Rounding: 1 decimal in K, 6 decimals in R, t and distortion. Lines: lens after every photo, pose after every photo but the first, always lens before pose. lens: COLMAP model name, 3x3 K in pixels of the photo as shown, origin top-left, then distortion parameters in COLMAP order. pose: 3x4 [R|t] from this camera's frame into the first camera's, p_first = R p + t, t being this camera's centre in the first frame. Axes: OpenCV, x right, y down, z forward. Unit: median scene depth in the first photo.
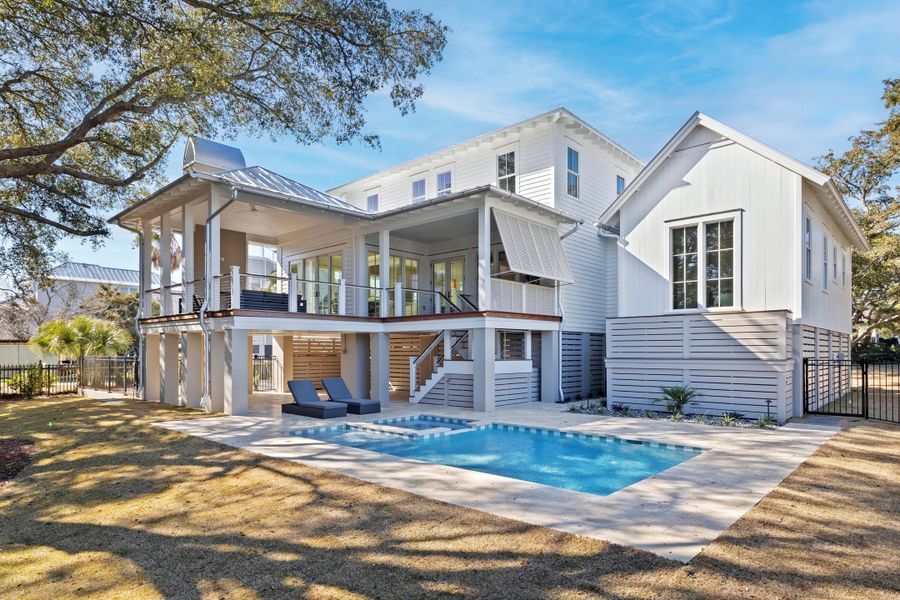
lens RADIAL K [[517.5, 0, 450.2], [0, 517.5, 352.0], [0, 0, 1]] dist [0.000614, 0.000295]
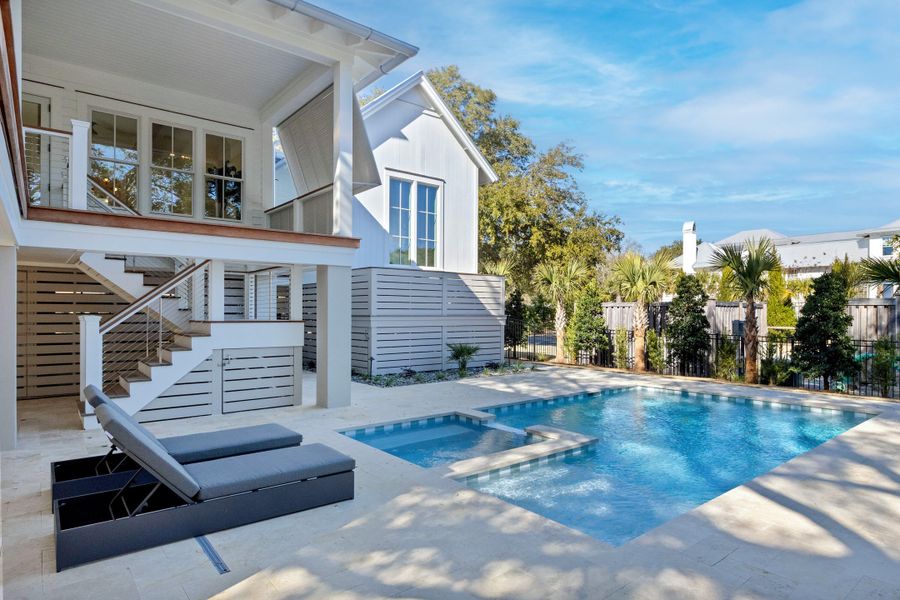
lens RADIAL K [[531.5, 0, 450.0], [0, 531.5, 300.0], [0, 0, 1]] dist [-0.000576, -0.000235]
pose [[0.162159, 0.021672, 0.986527, -0.525279], [-0.002428, 0.999765, -0.021563, 0.004762], [-0.986762, 0.001101, 0.162174, 0.769943]]
